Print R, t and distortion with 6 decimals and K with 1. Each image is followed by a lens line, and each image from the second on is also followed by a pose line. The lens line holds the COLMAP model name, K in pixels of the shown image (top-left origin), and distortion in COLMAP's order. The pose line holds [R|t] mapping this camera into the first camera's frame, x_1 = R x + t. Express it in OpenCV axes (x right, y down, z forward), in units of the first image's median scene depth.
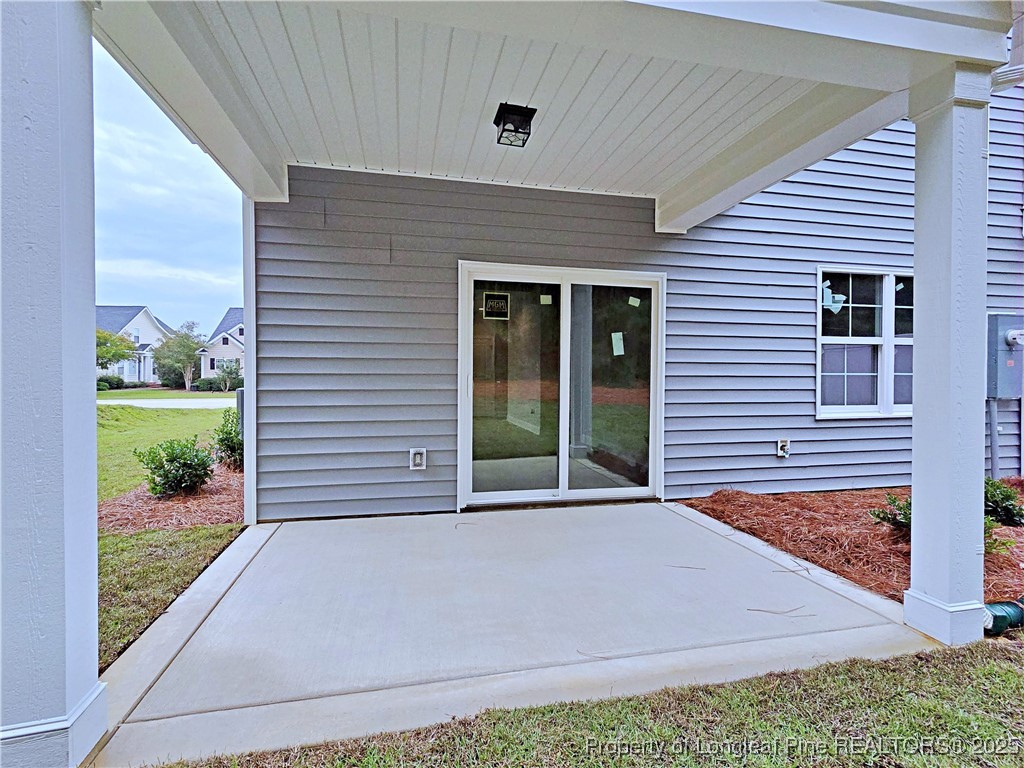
lens RADIAL K [[489.1, 0, 505.2], [0, 489.1, 382.6], [0, 0, 1]] dist [0.001174, -0.002307]
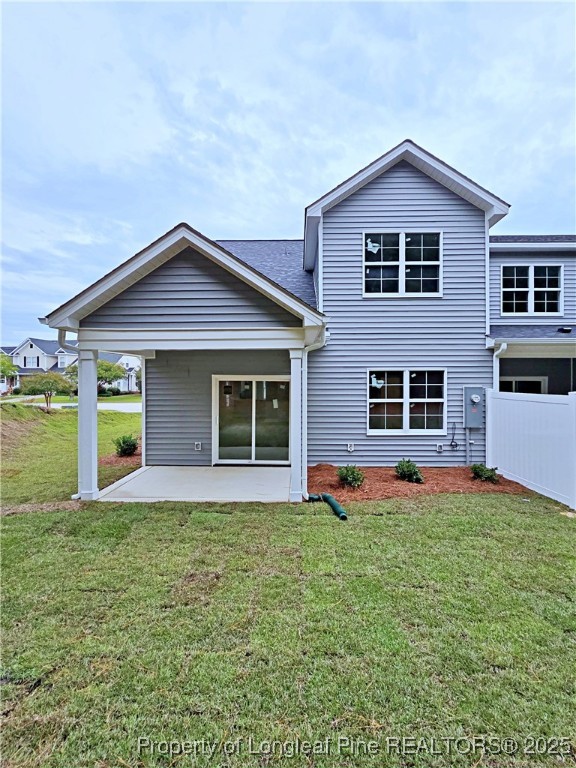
lens RADIAL K [[366.9, 0, 288.6], [0, 366.9, 384.8], [0, 0, 1]] dist [0.001174, -0.002307]
pose [[0.971979, -0.001312, -0.235066, 0.708936], [0.000160, 0.999988, -0.004921, -0.159741], [0.235069, 0.004745, 0.971967, -0.795738]]
